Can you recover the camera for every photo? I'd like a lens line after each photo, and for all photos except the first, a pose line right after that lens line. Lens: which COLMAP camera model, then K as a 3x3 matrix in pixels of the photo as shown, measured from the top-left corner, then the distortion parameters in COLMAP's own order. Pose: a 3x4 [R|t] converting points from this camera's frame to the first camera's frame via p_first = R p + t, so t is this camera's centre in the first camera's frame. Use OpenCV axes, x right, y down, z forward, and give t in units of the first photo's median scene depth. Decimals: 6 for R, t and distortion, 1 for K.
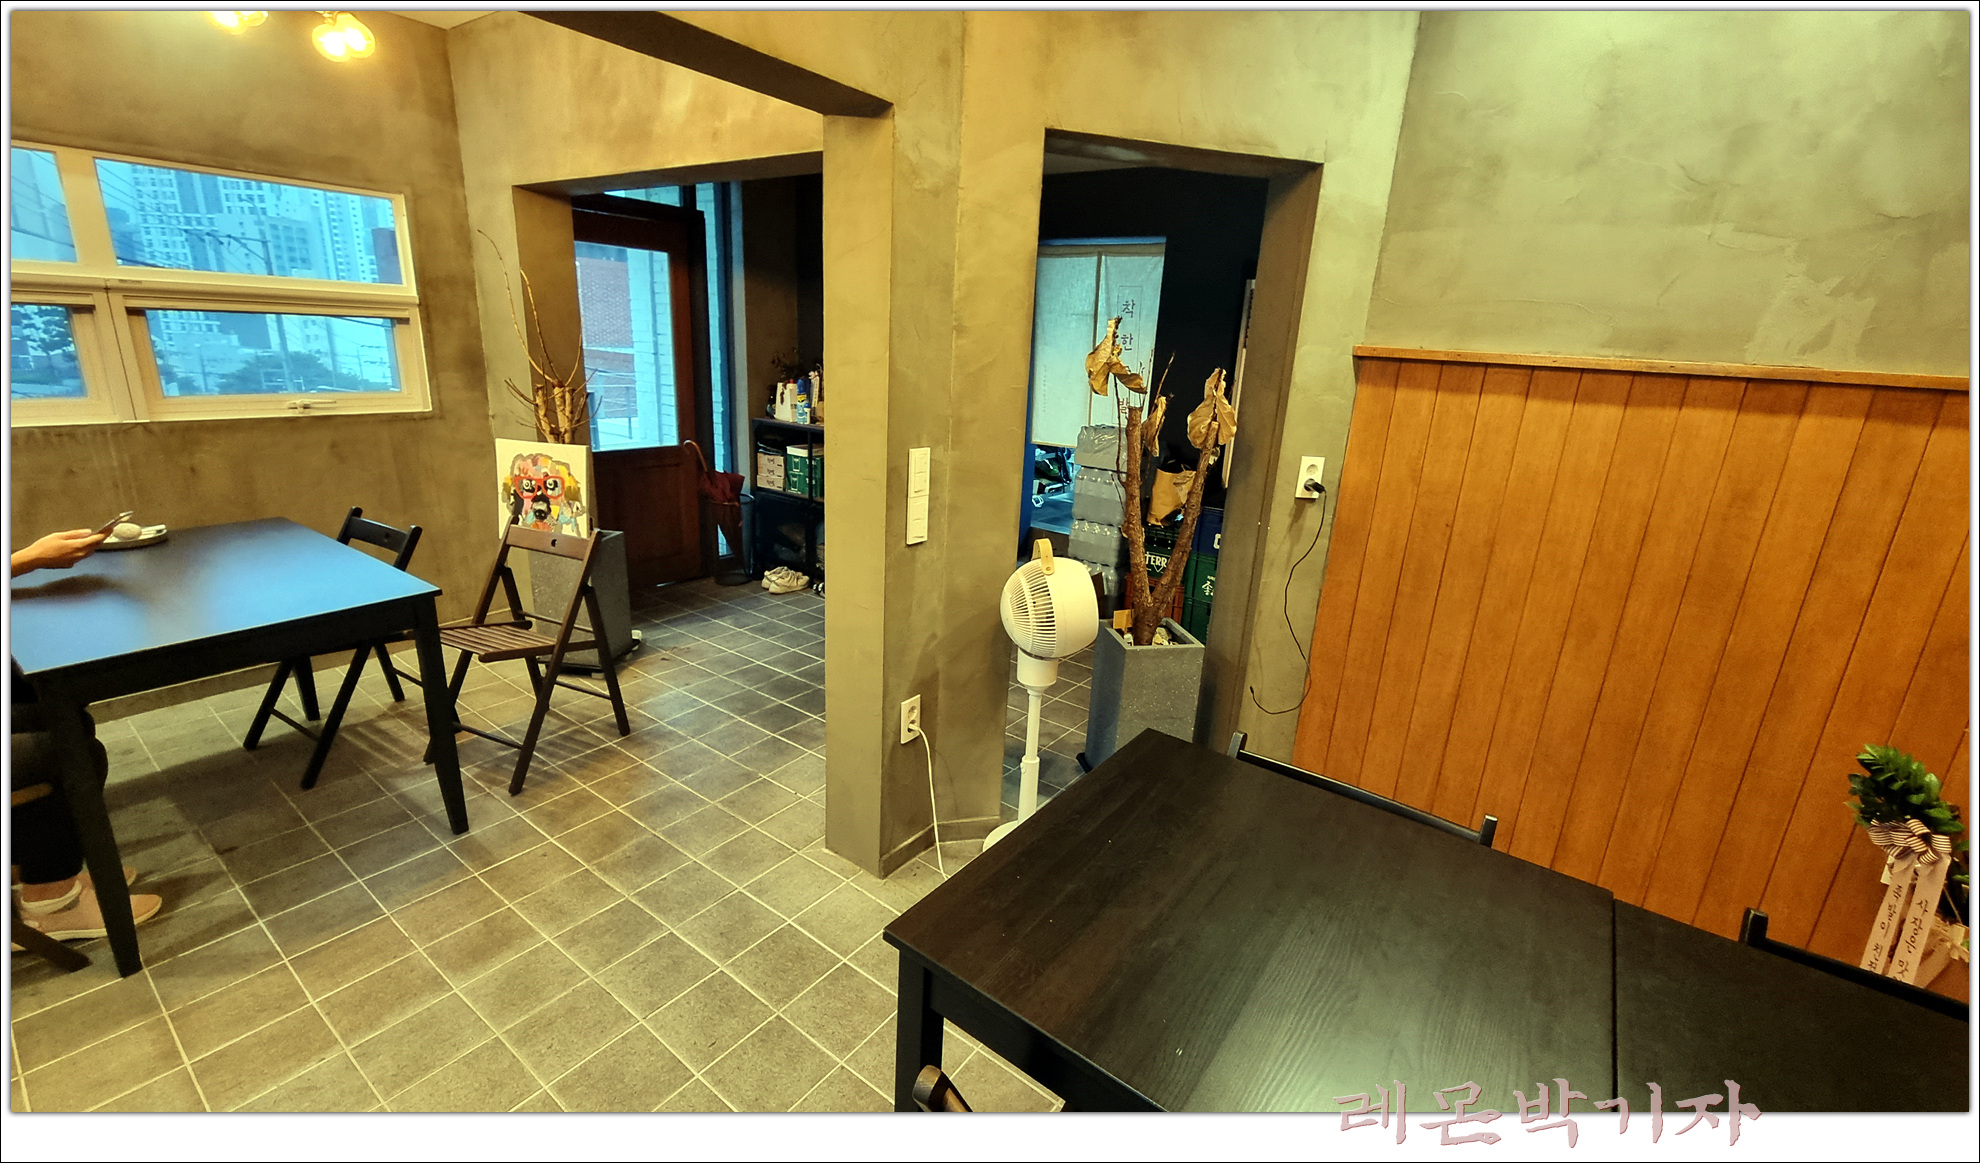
lens RADIAL K [[808.5, 0, 990.0], [0, 808.5, 579.8], [0, 0, 1]] dist [-0.008070, 0.000269]
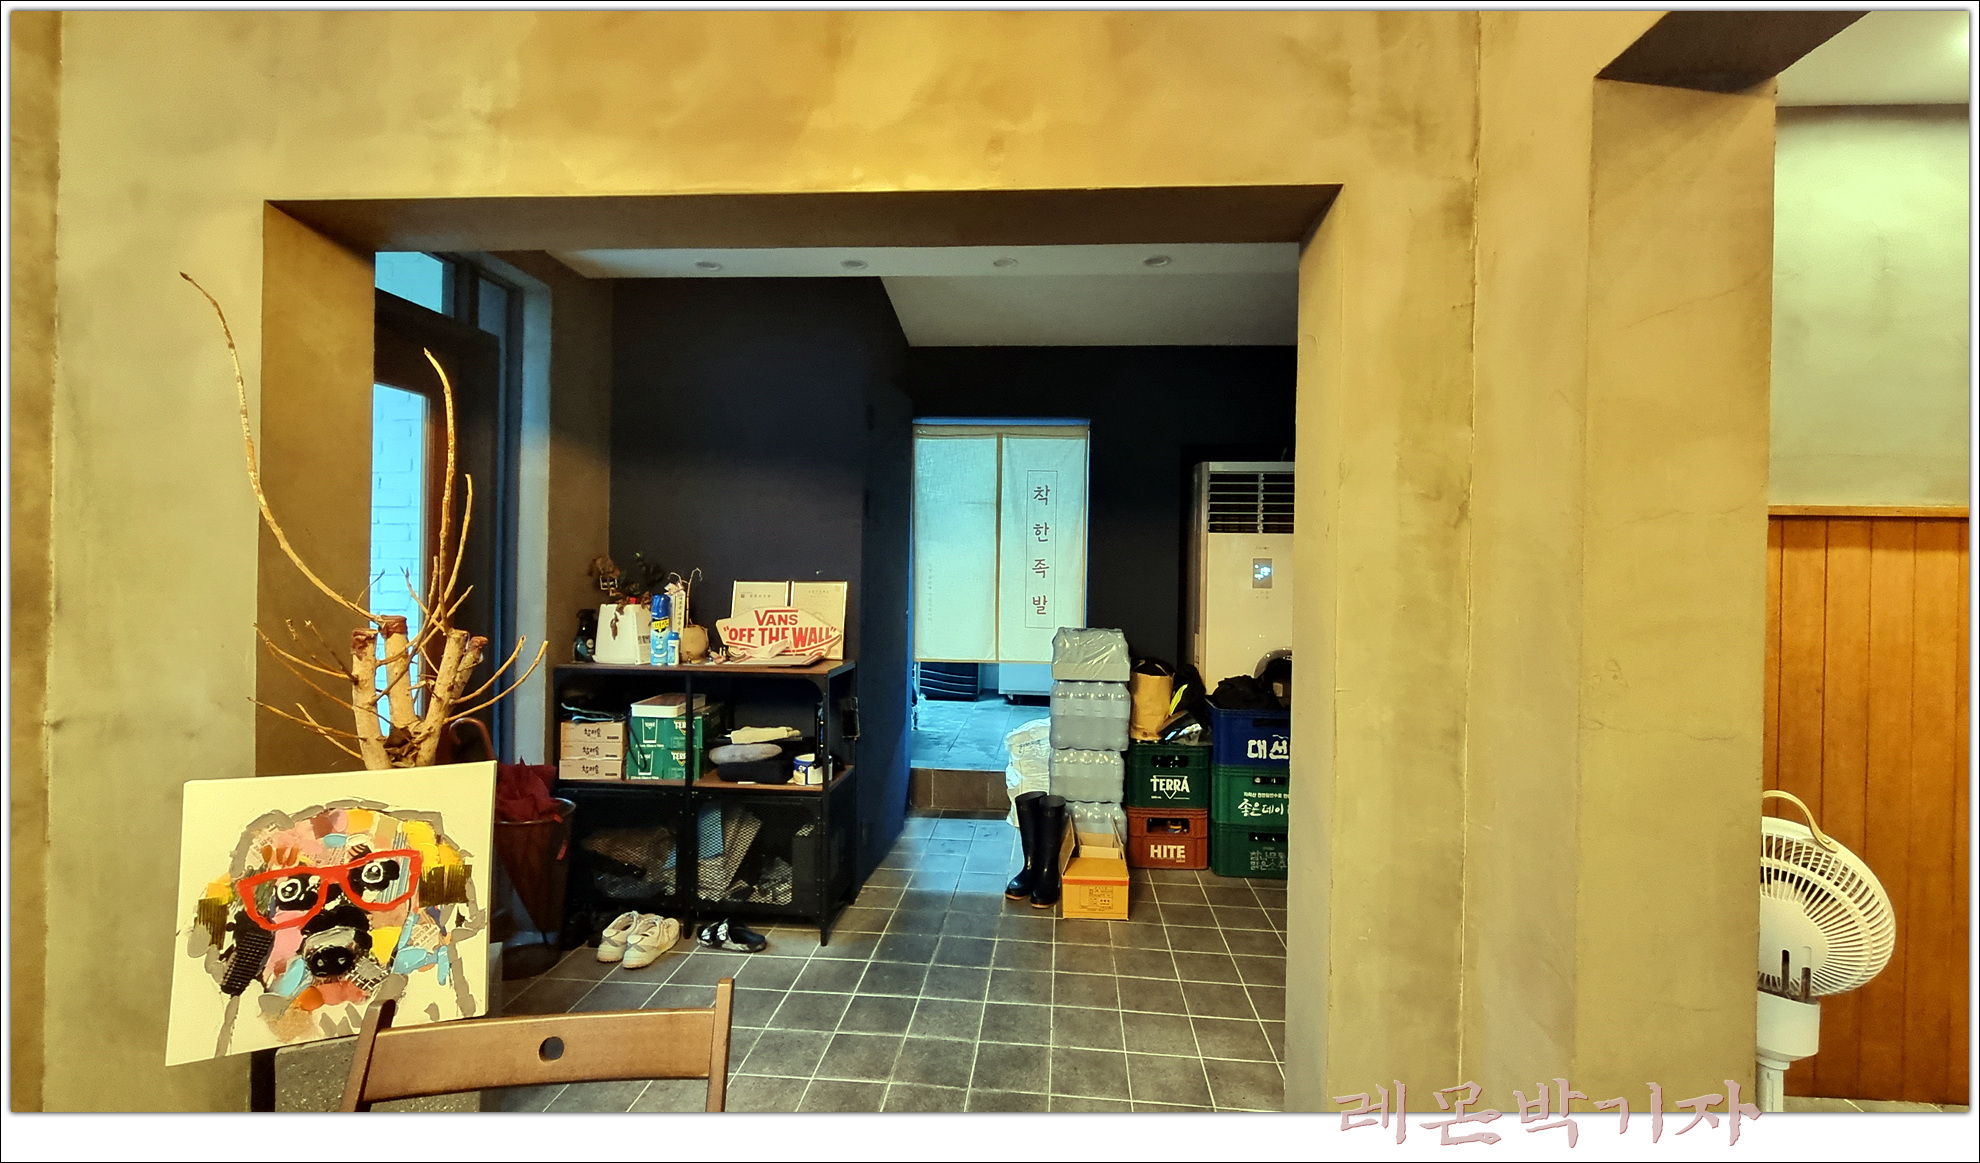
lens RADIAL K [[808.5, 0, 992.7], [0, 808.5, 567.1], [0, 0, 1]] dist [-0.008070, 0.000269]
pose [[0.849830, -0.042287, 0.525358, -0.482636], [0.179966, 0.960150, -0.213833, -0.122987], [-0.495380, 0.276268, 0.823574, 0.478086]]
